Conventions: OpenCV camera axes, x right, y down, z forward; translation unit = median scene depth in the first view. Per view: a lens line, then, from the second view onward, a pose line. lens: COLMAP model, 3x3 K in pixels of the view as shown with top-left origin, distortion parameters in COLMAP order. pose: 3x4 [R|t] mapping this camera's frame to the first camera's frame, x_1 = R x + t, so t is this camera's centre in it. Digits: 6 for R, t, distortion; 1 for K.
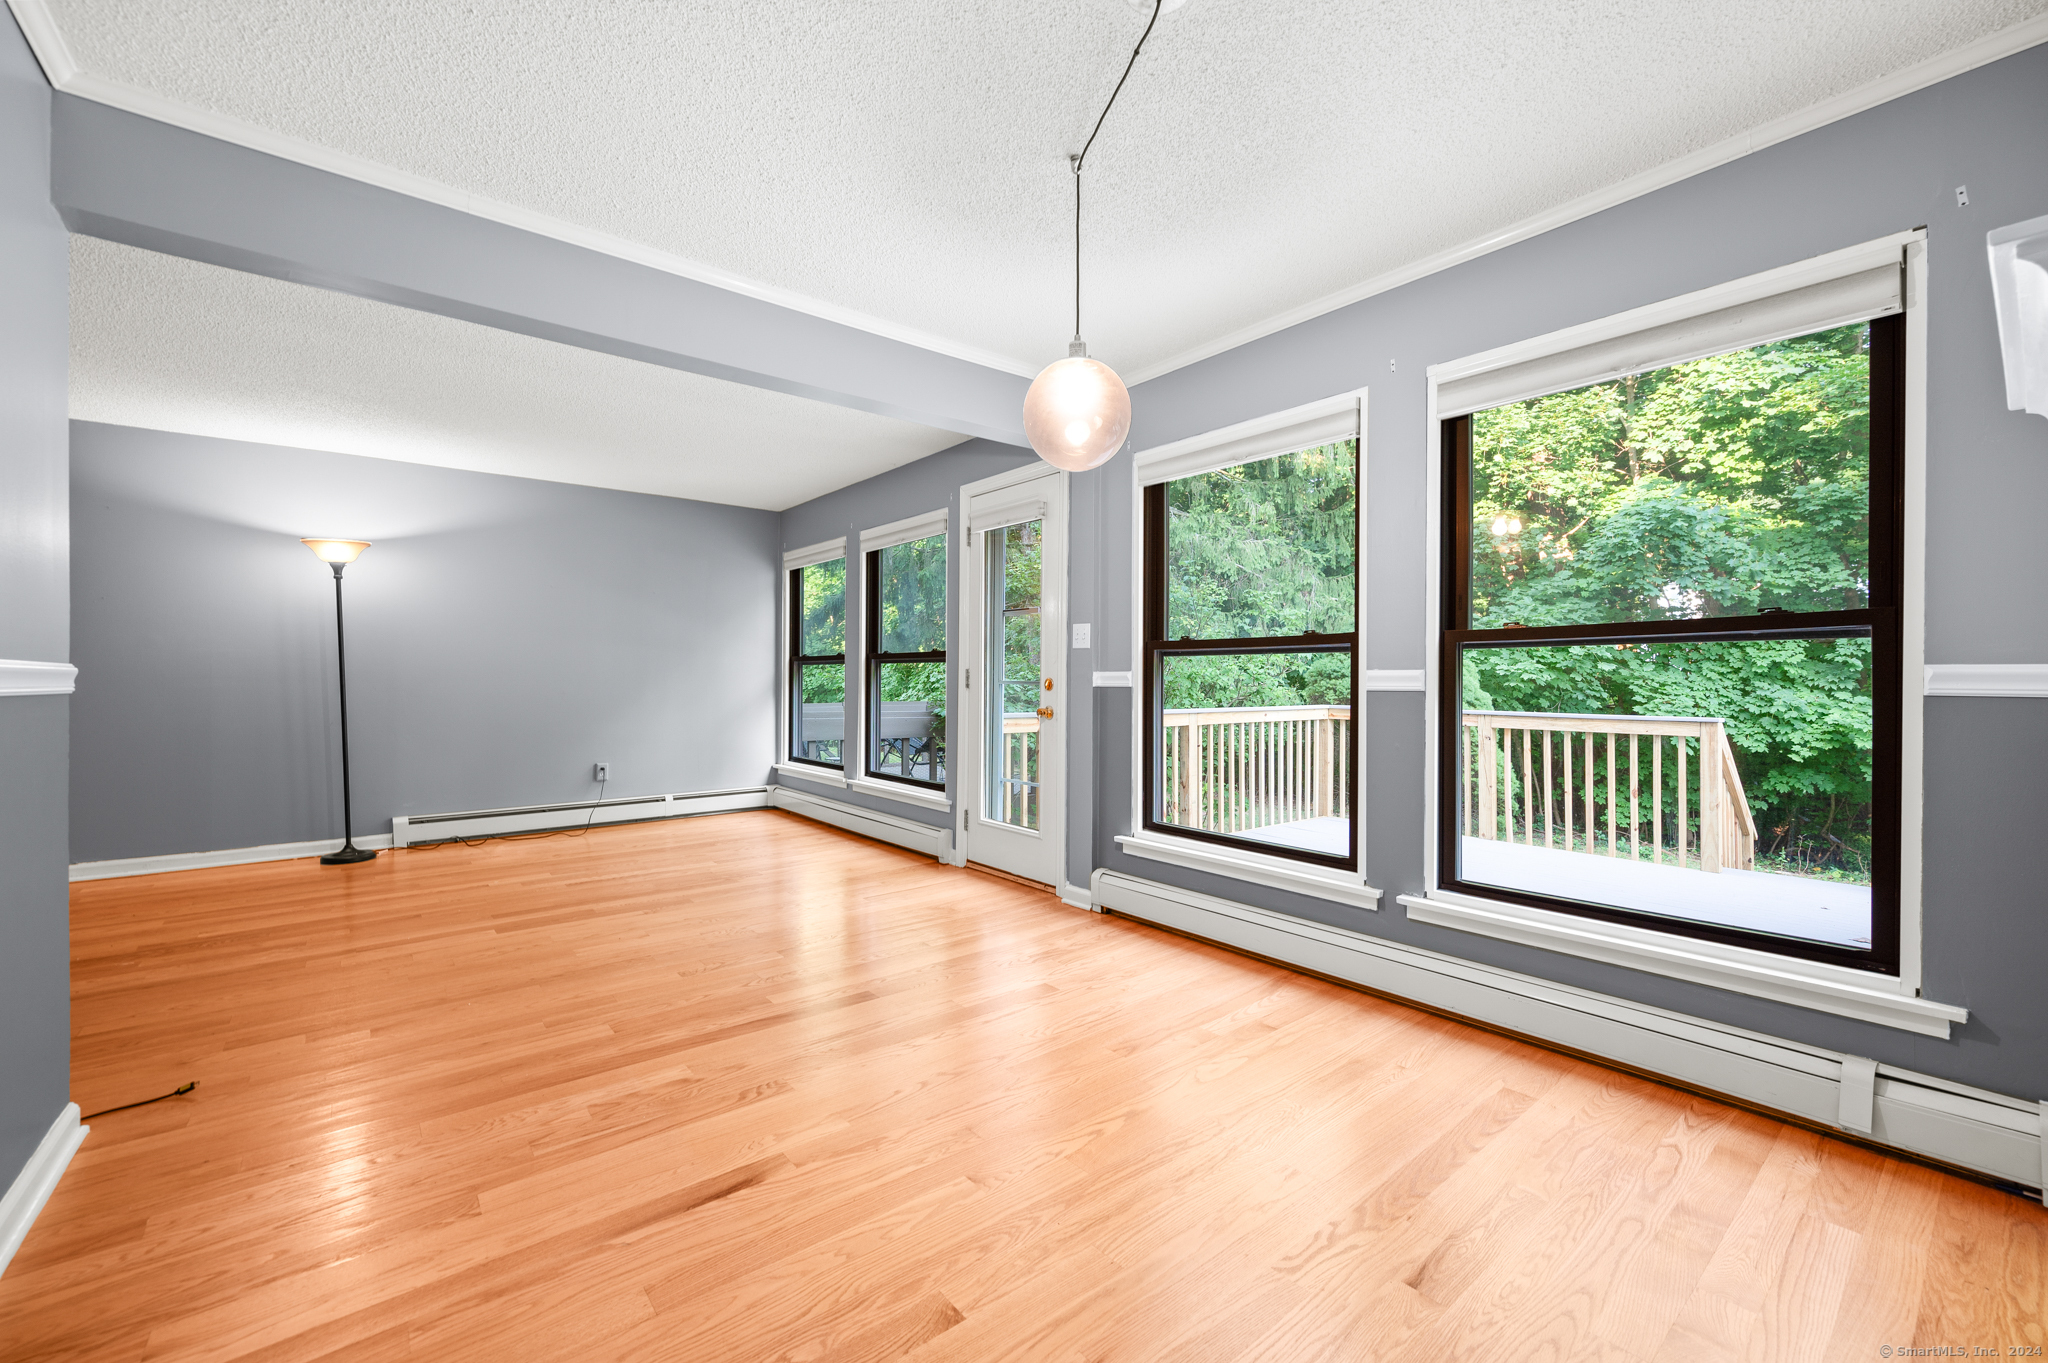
lens RADIAL K [[832.2, 0, 1029.3], [0, 832.2, 681.7], [0, 0, 1]] dist [0.000608, 0.000188]
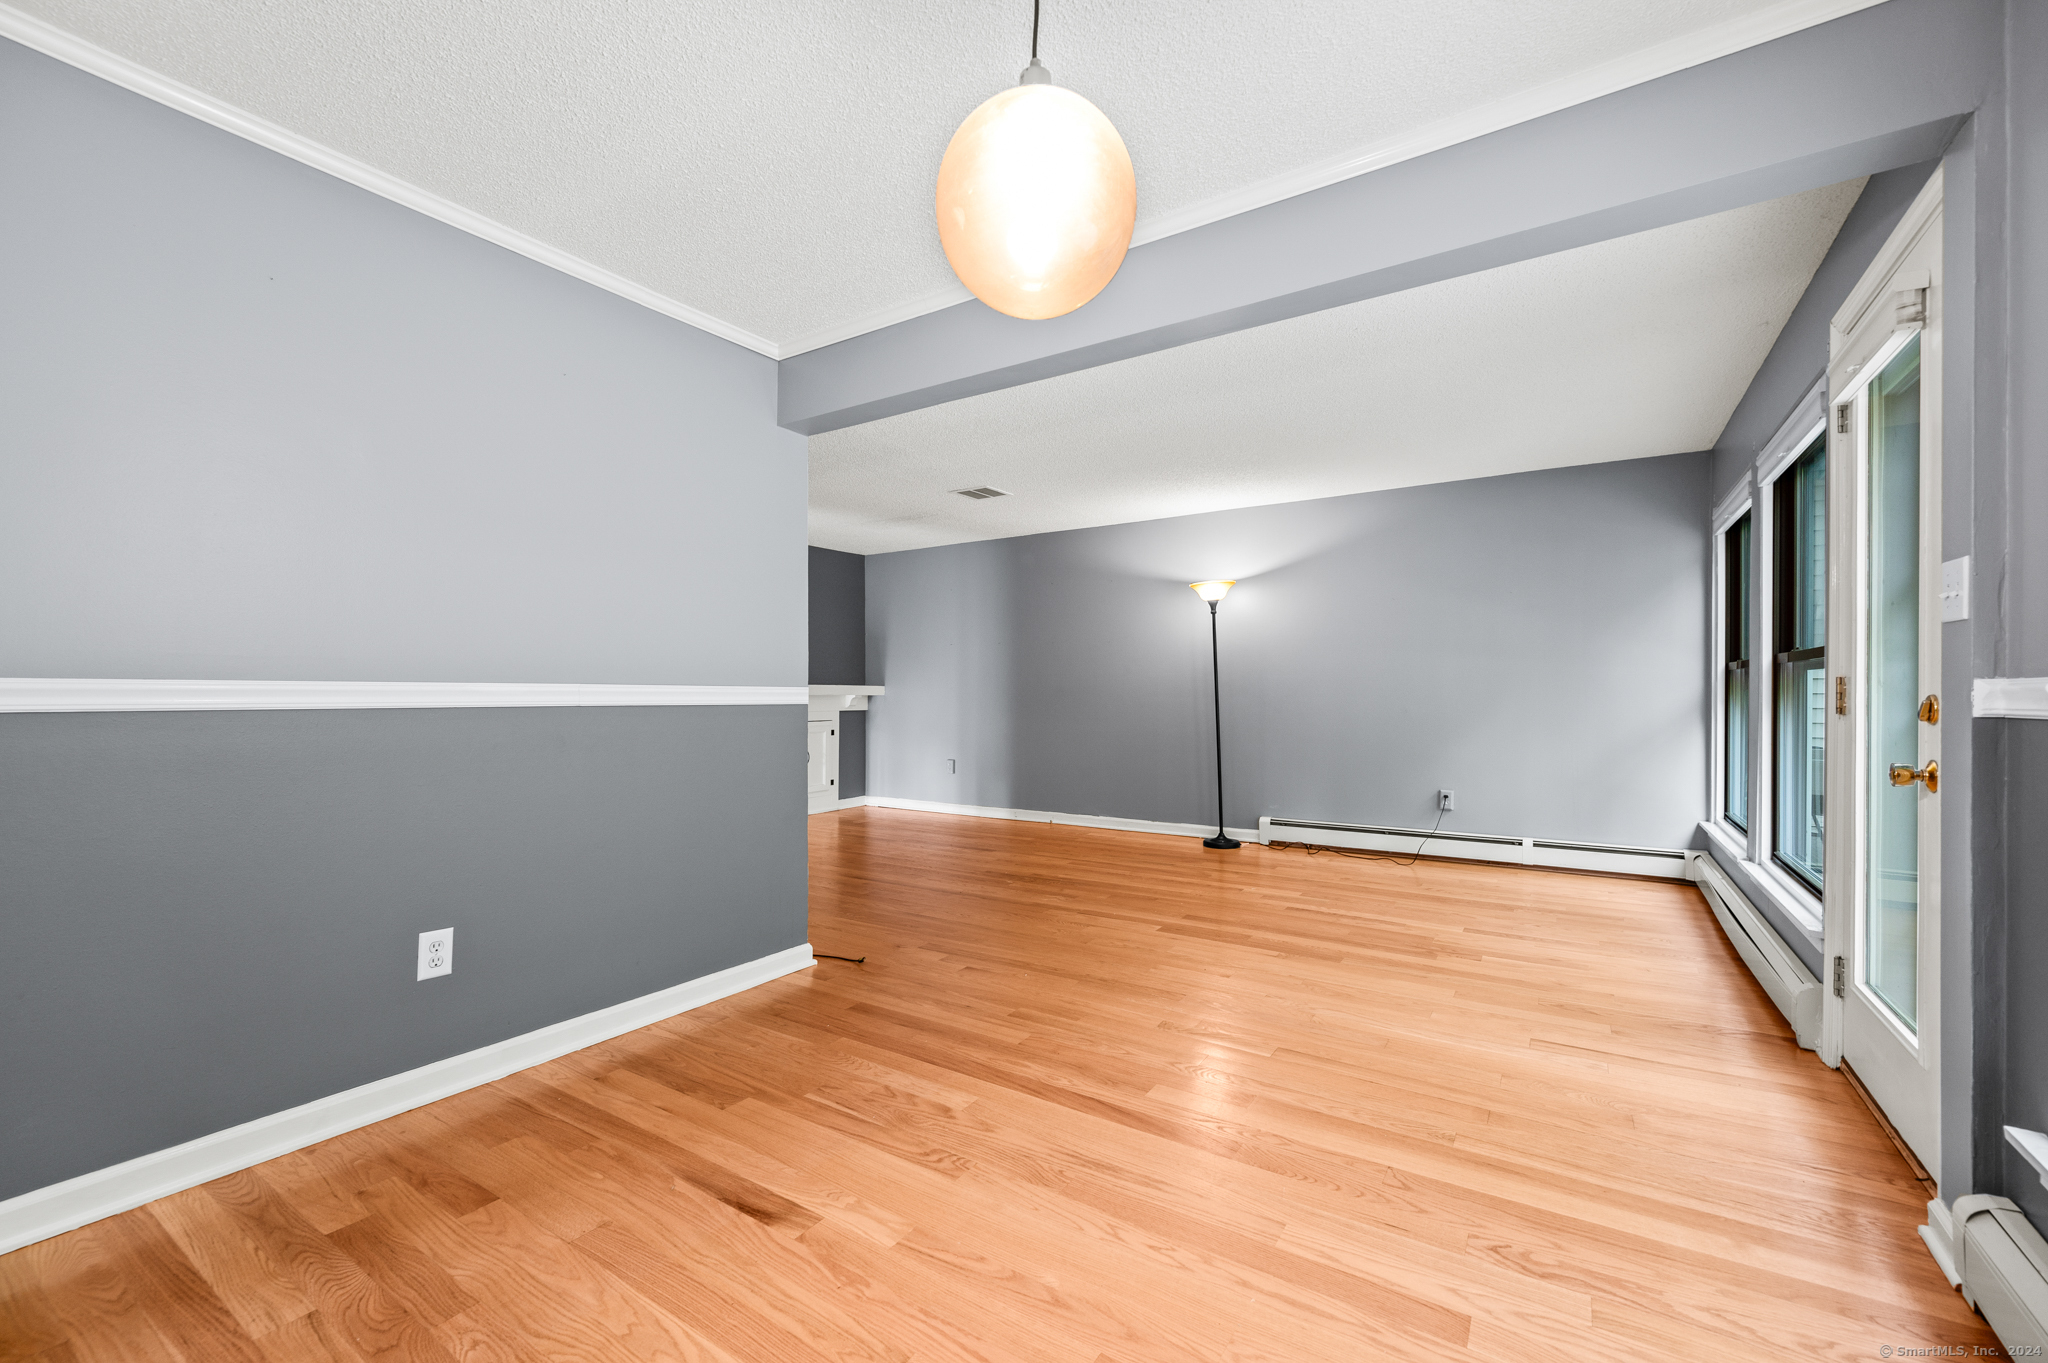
lens RADIAL K [[834.9, 0, 1020.7], [0, 834.9, 687.2], [0, 0, 1]] dist [0.000216, 0.000073]
pose [[0.300236, -0.007812, -0.953833, 0.351347], [-0.004092, 0.999947, -0.009478, -0.003047], [0.953856, 0.006749, 0.300188, 0.509221]]
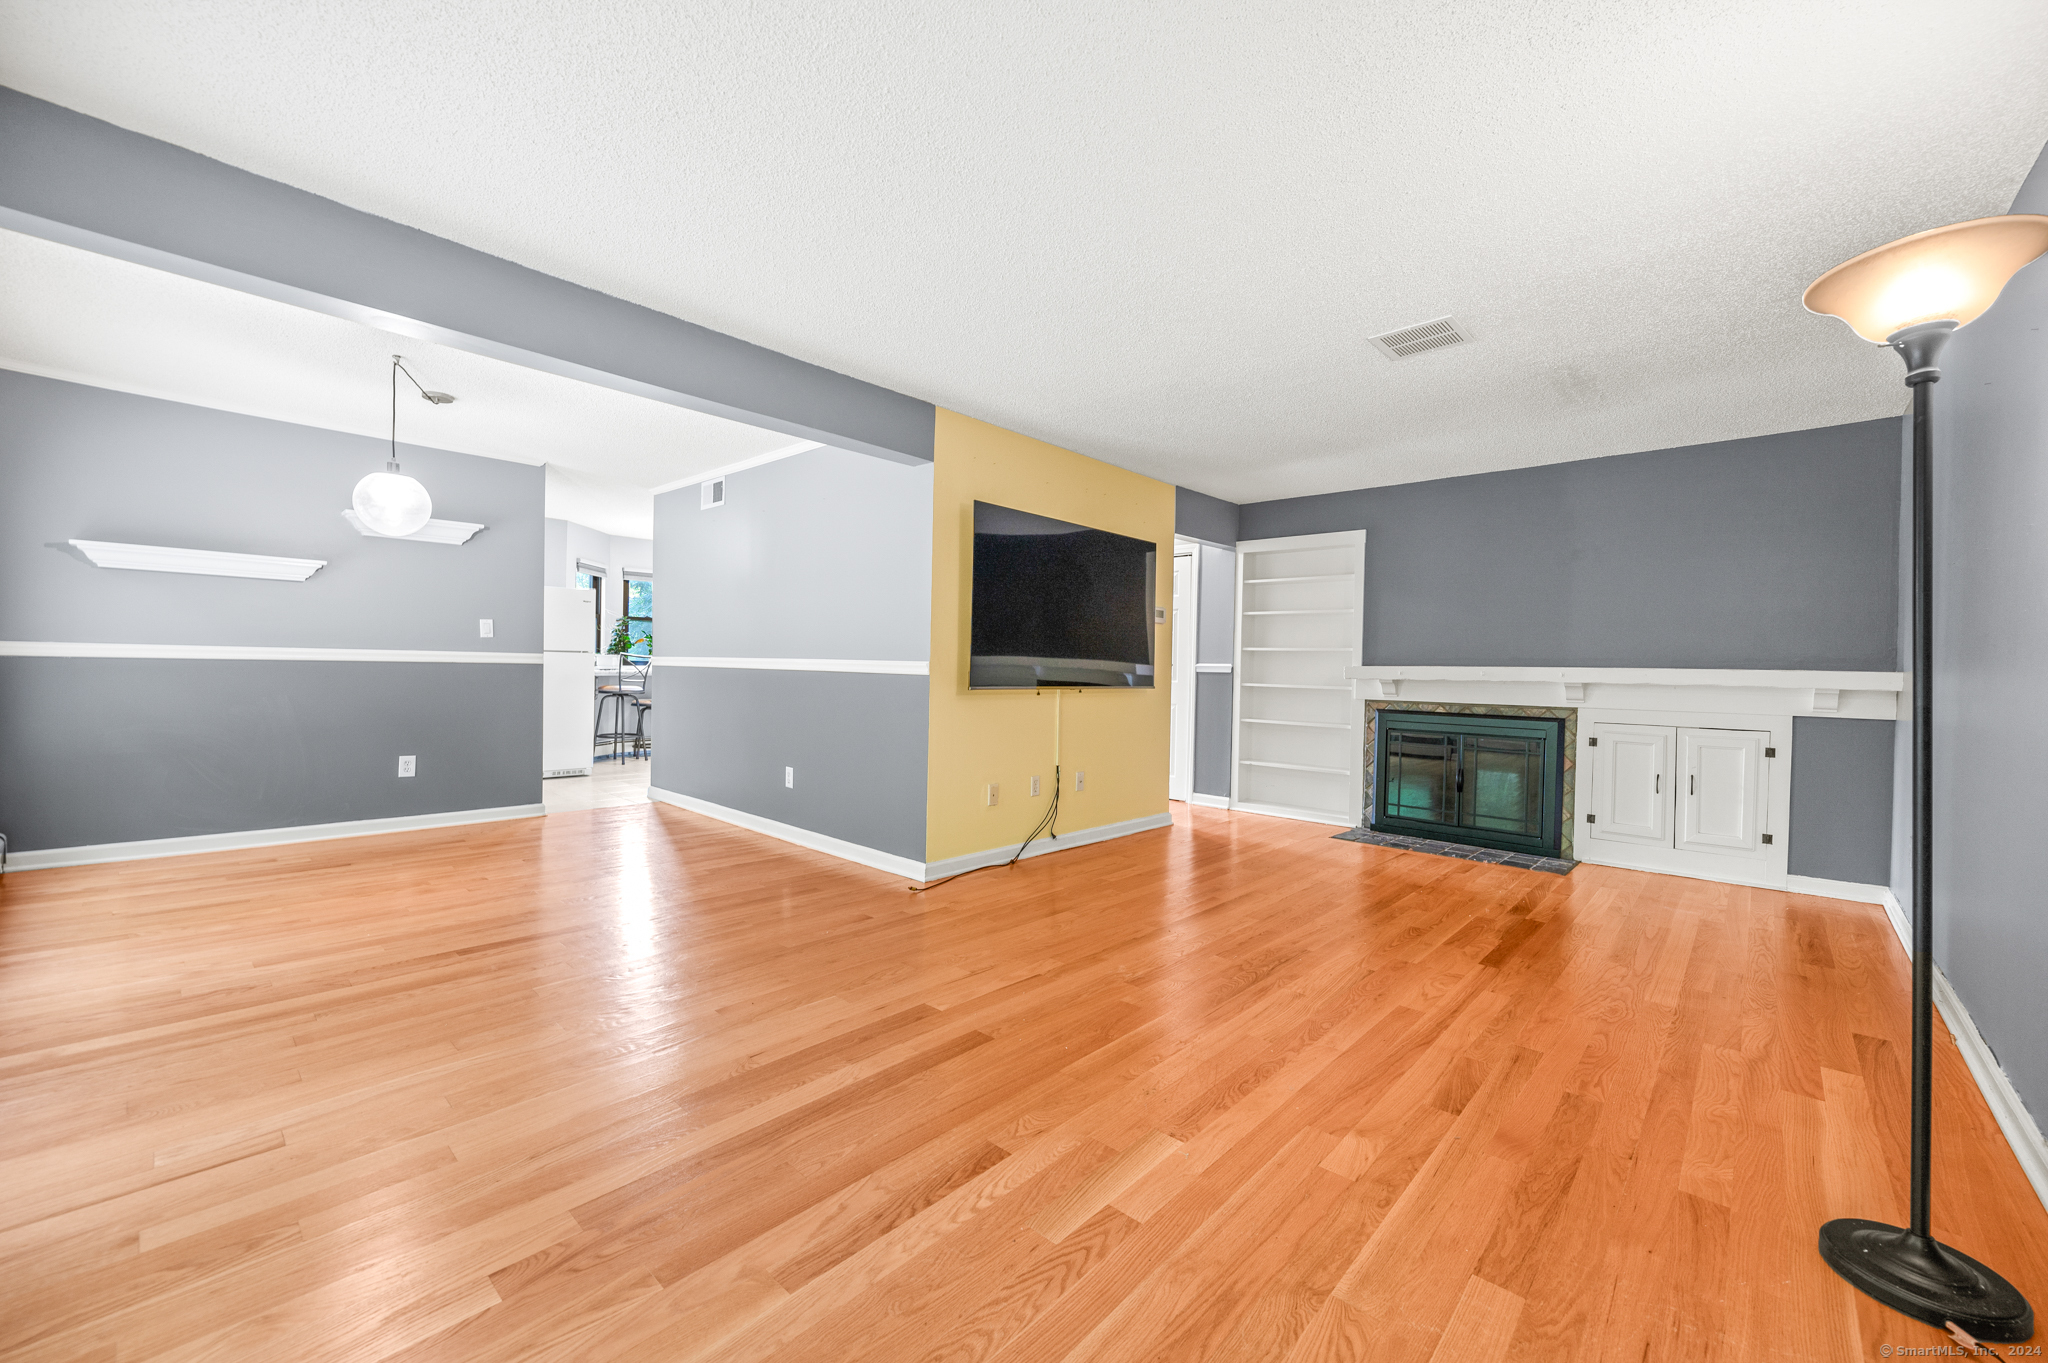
lens RADIAL K [[807.4, 0, 1033.3], [0, 807.4, 668.8], [0, 0, 1]] dist [-0.000744, -0.000074]
pose [[-0.988820, -0.021646, -0.147532, -0.628274], [-0.022619, 0.999732, 0.004922, -0.009780], [0.147386, 0.008204, -0.989045, 1.762065]]
